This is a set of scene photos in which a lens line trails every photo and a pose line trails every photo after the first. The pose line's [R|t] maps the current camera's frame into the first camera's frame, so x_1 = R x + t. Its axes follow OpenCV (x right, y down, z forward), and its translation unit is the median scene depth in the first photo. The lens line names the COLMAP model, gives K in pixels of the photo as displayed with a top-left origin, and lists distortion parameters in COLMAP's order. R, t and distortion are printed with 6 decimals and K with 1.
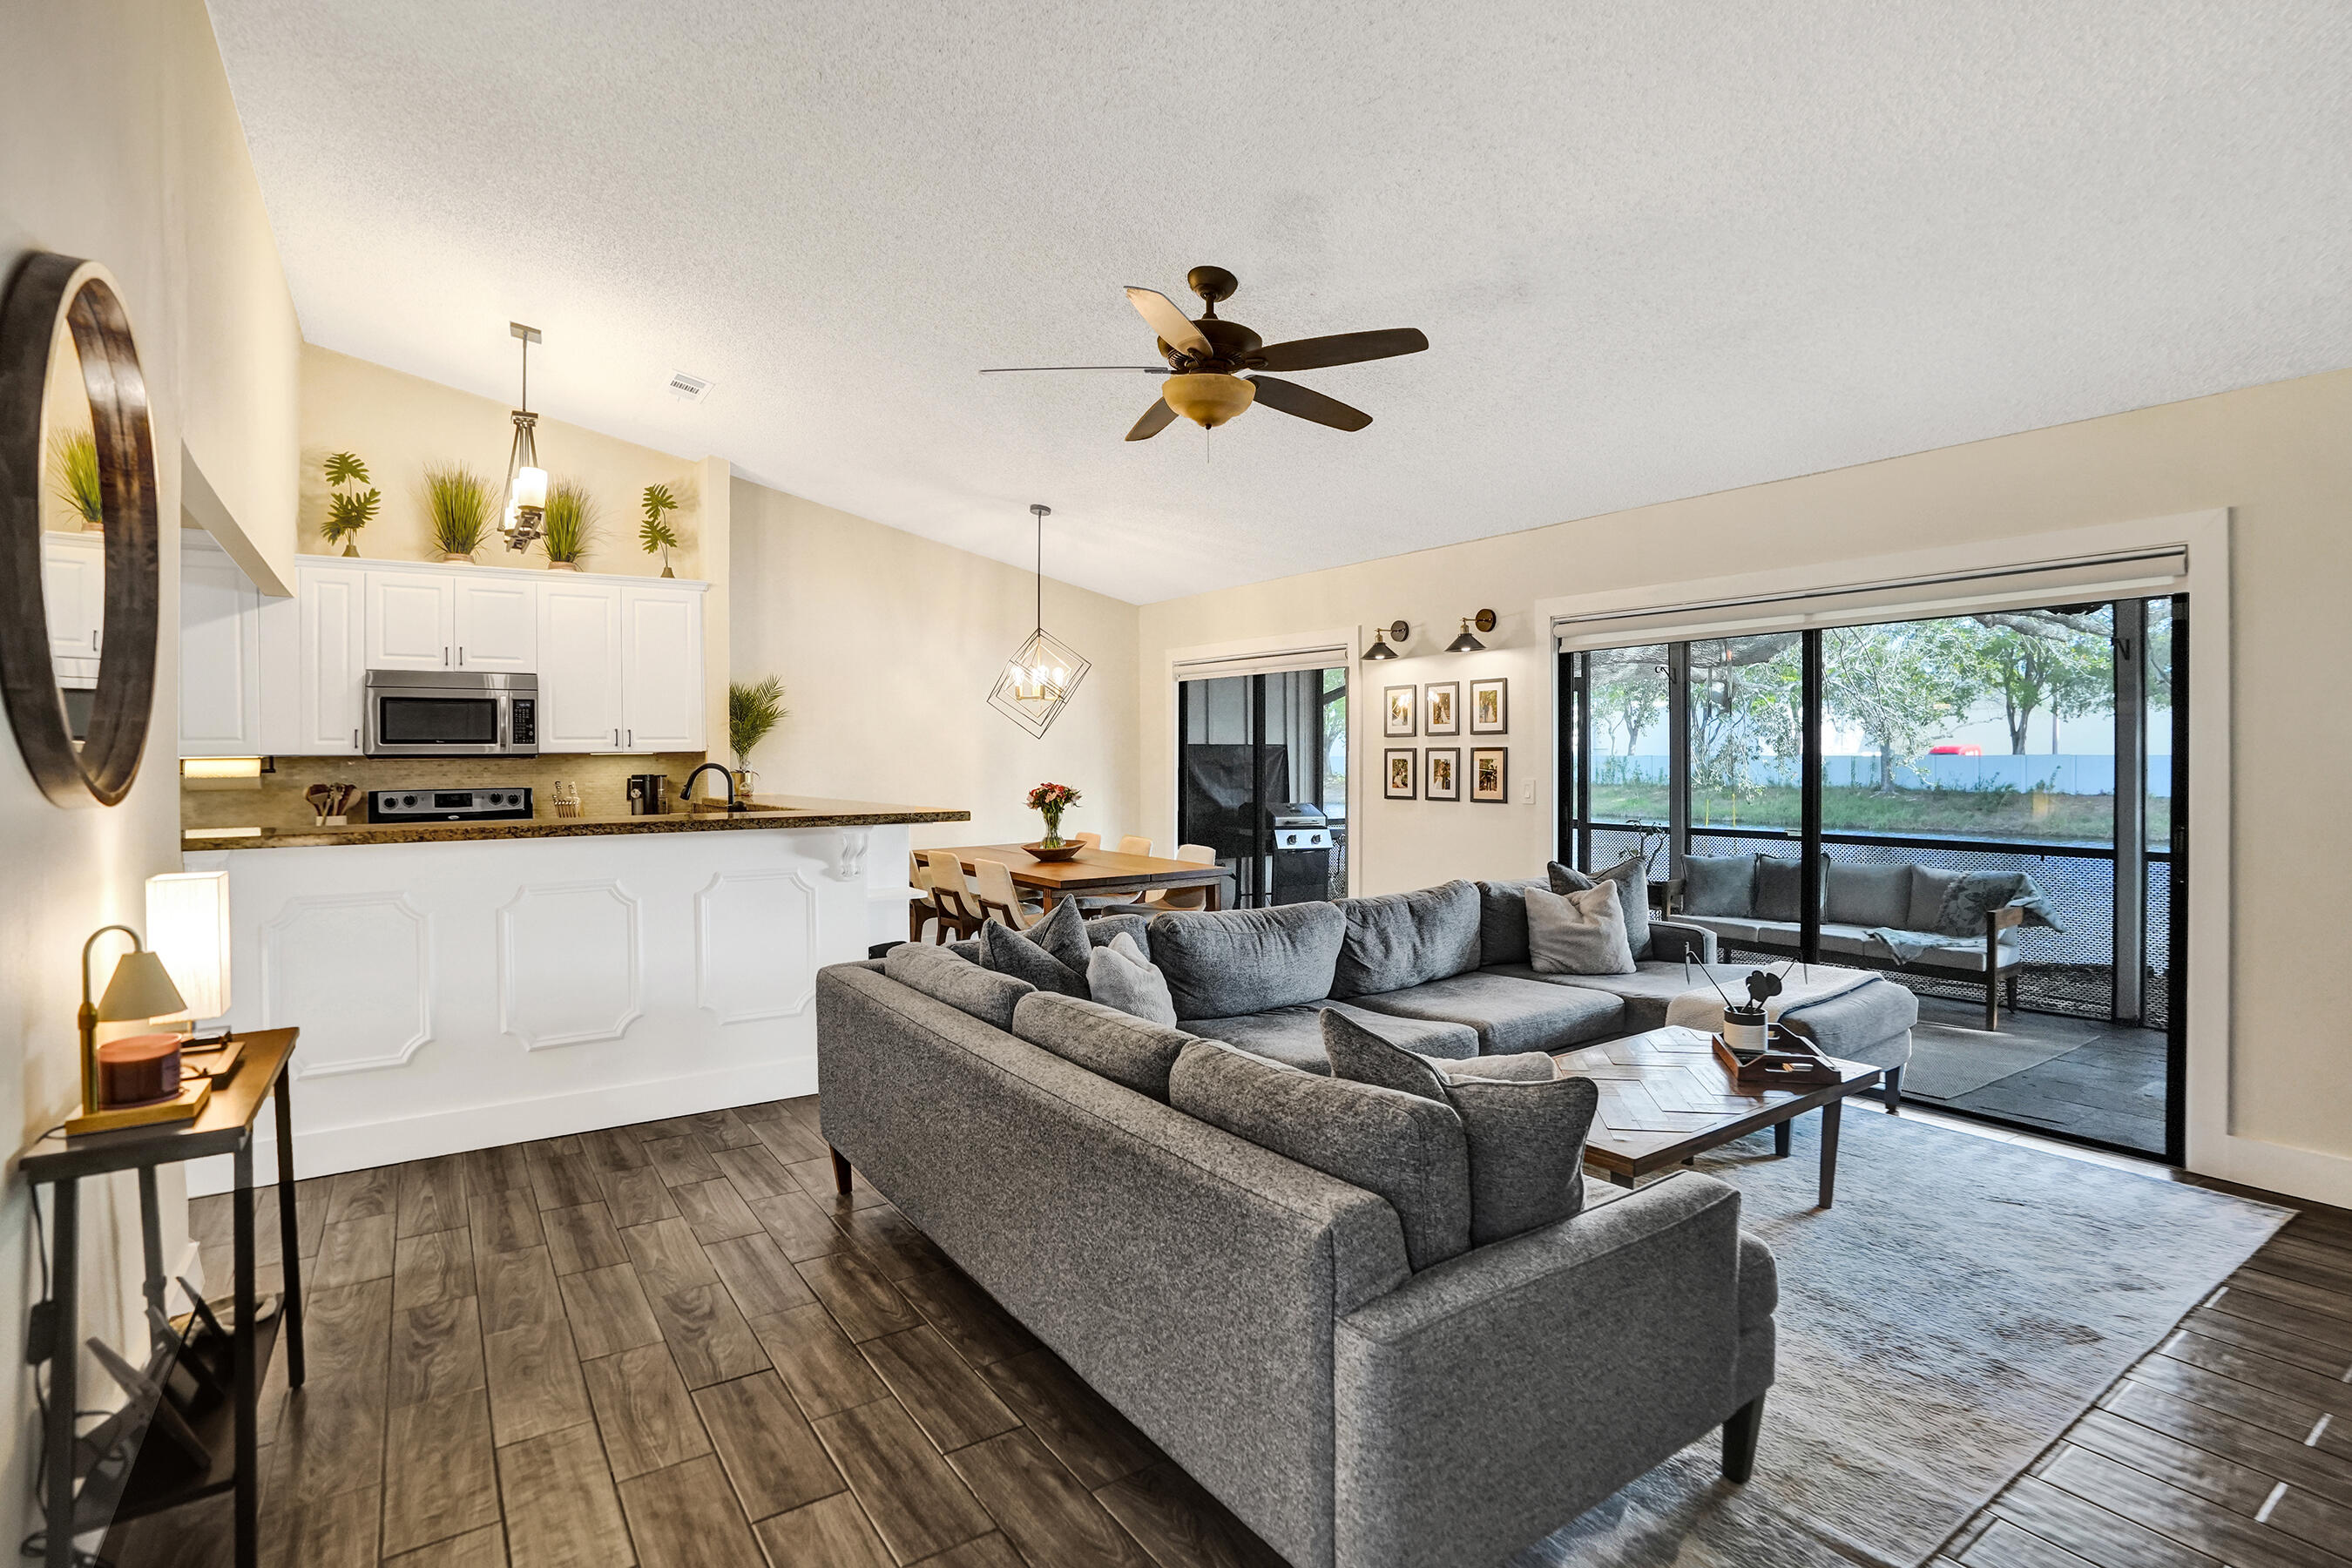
lens RADIAL K [[1128.3, 0, 1169.8], [0, 1128.3, 779.0], [0, 0, 1]] dist [-0.033800, -0.000074]
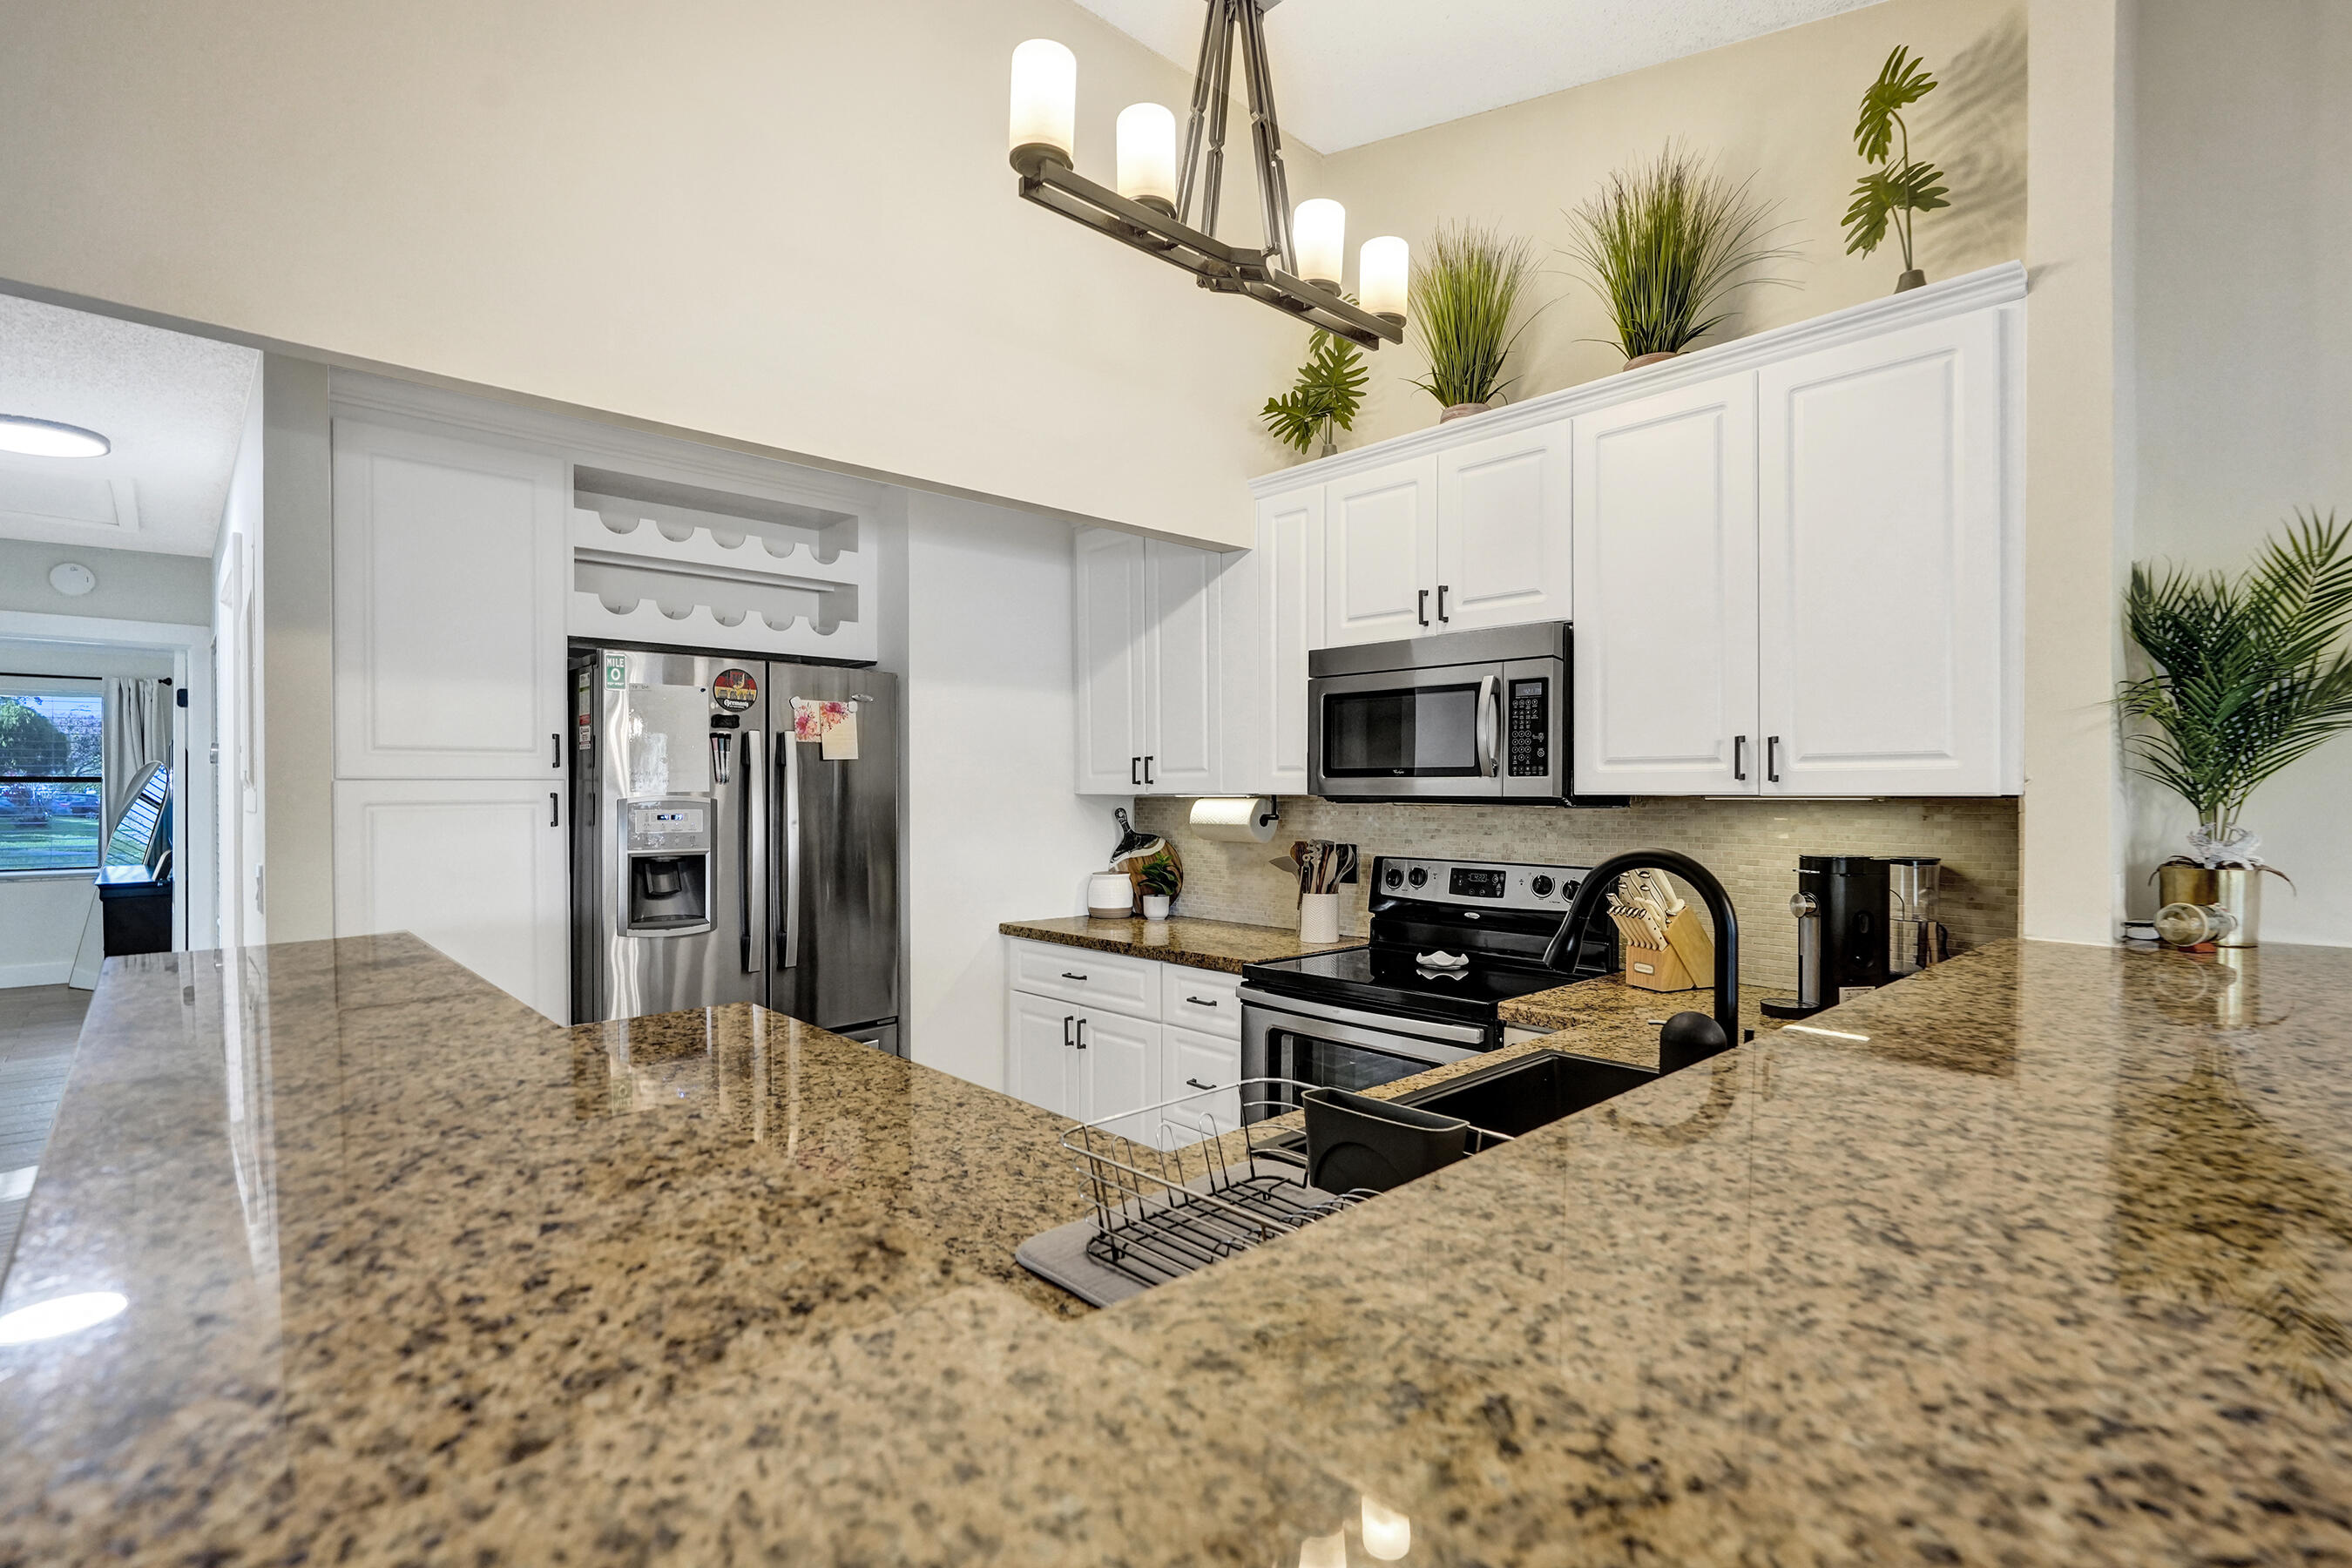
lens RADIAL K [[1104.8, 0, 1176.0], [0, 1104.8, 784.0], [0, 0, 1]] dist [0.002273, 0.000387]
pose [[0.151313, 0.005187, -0.988472, -0.151211], [-0.021952, 0.999757, 0.001886, -0.025934], [0.988242, 0.021413, 0.151390, 0.799133]]
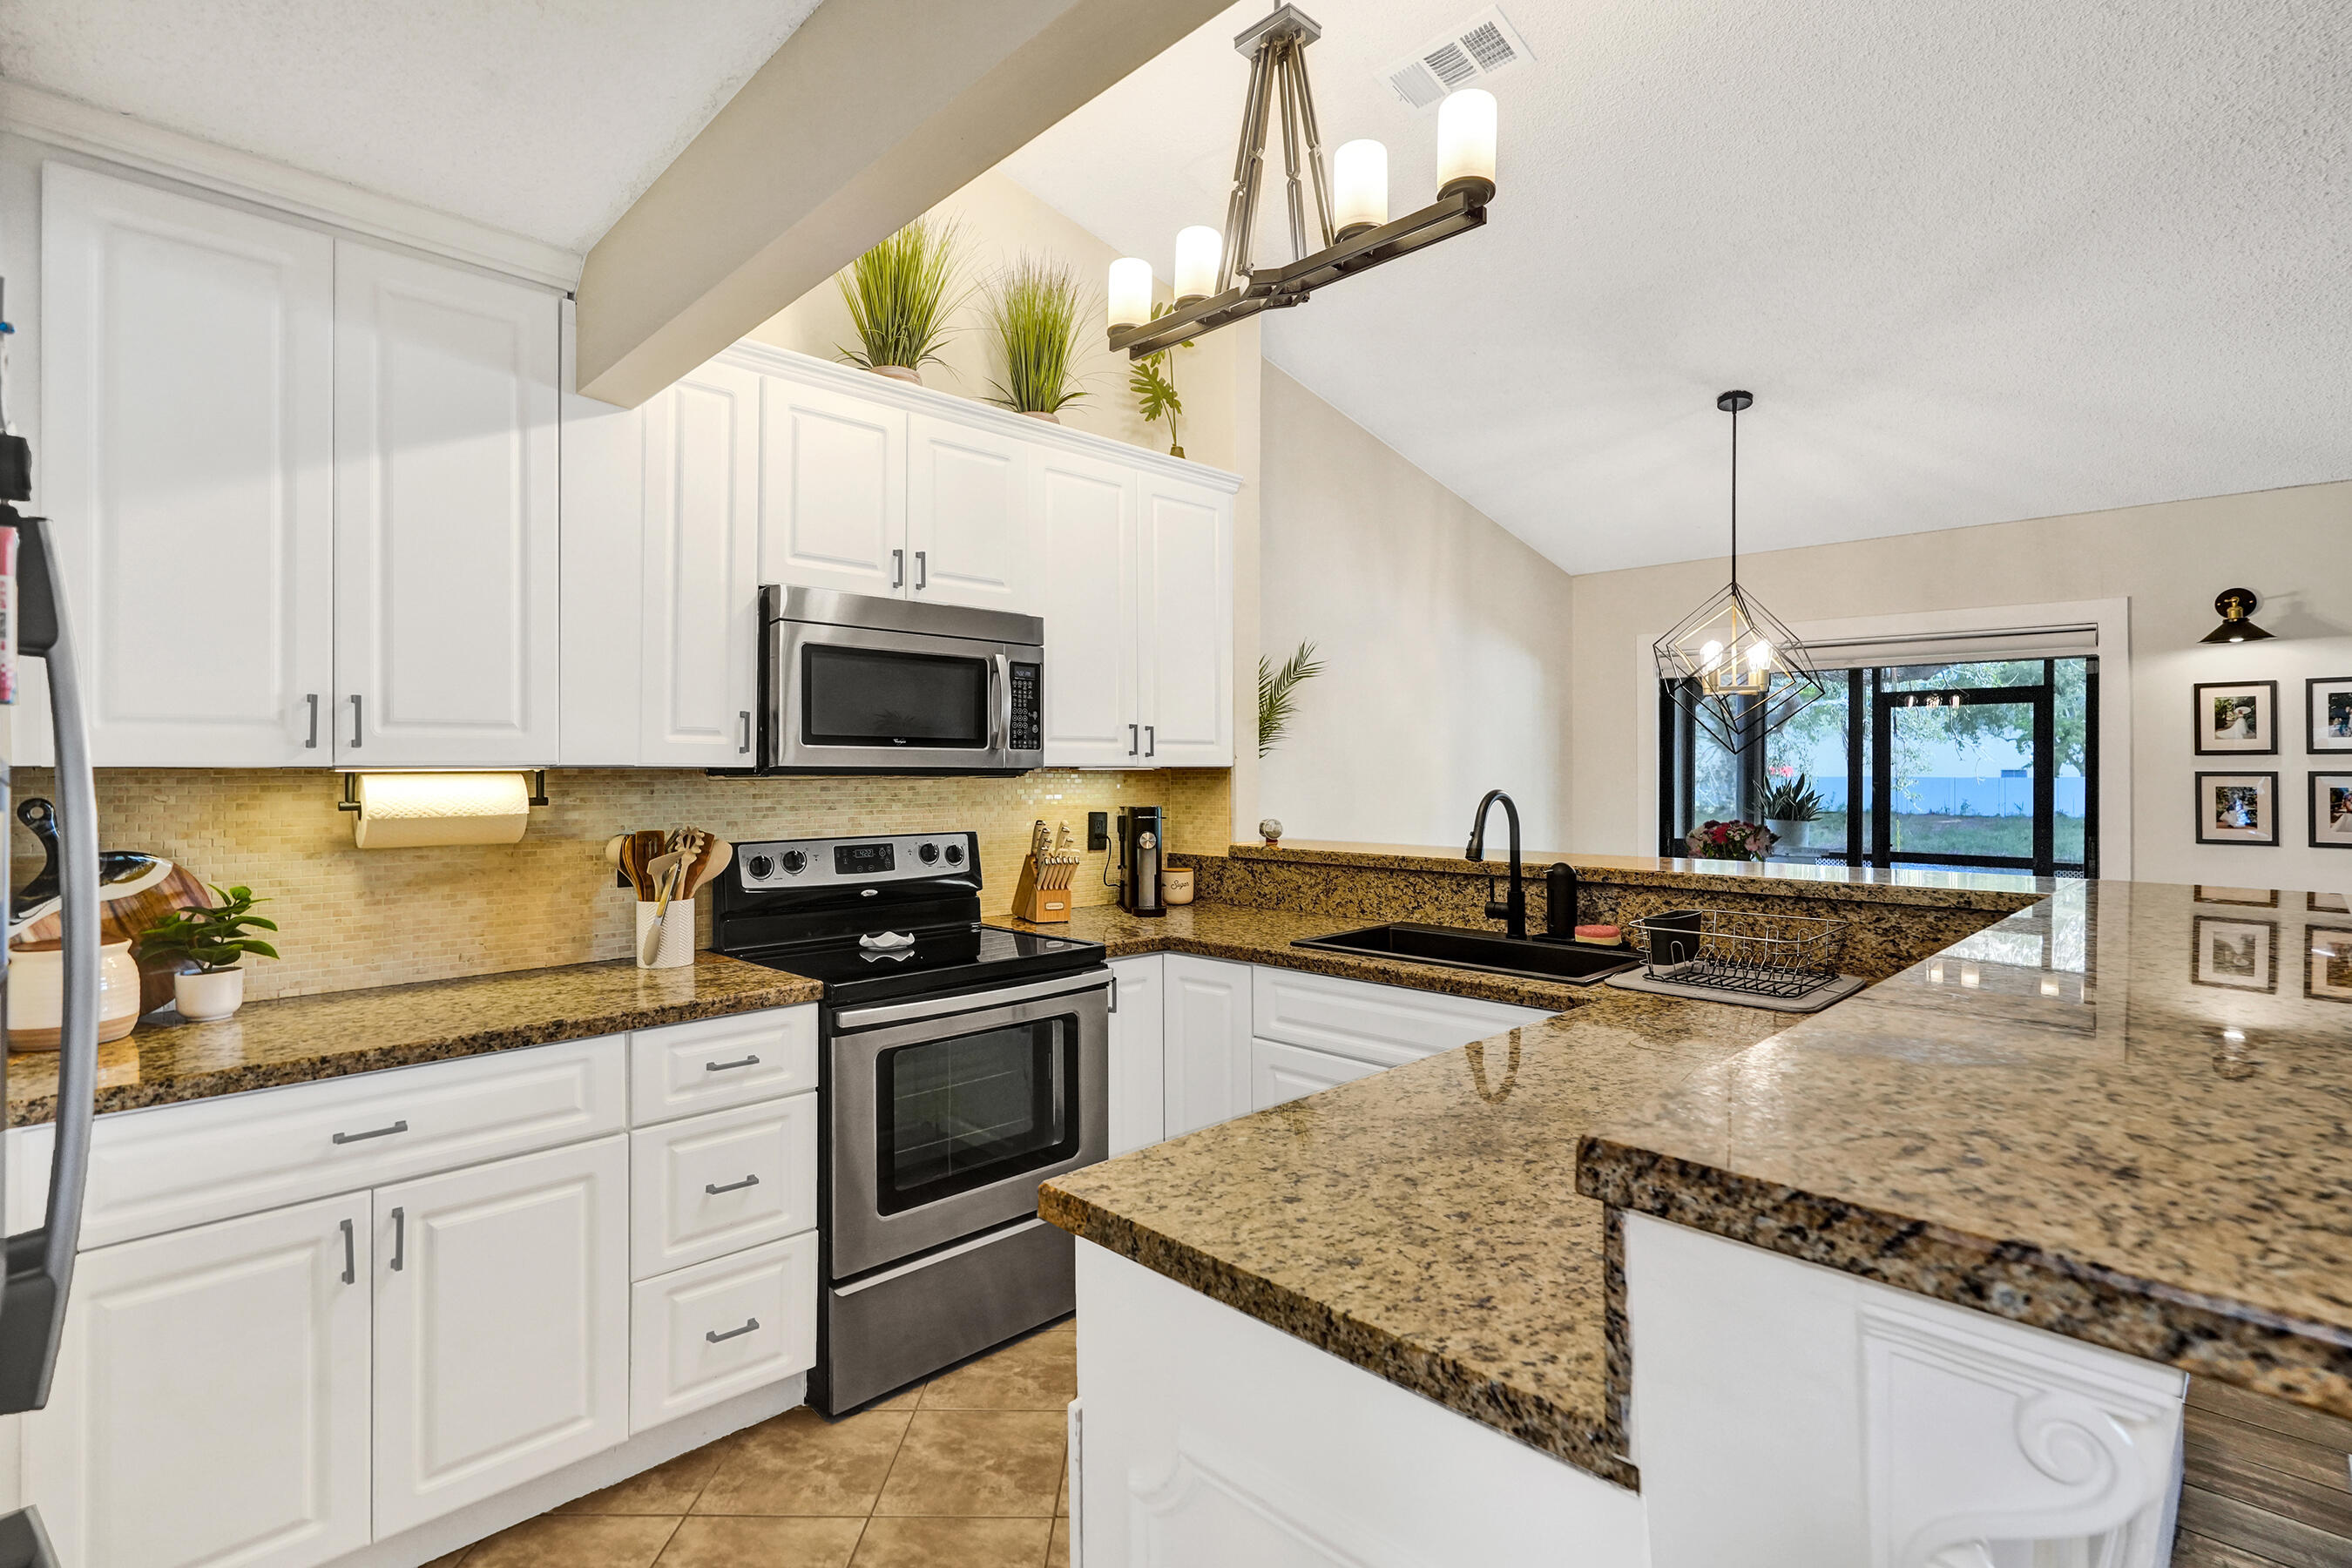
lens RADIAL K [[1110.3, 0, 1180.1], [0, 1110.3, 756.6], [0, 0, 1]] dist [-0.003249, -0.000087]
pose [[0.982291, 0.010873, 0.187048, -0.613710], [-0.004066, 0.999317, -0.036741, -0.009308], [-0.187320, 0.035330, 0.981663, 0.489332]]
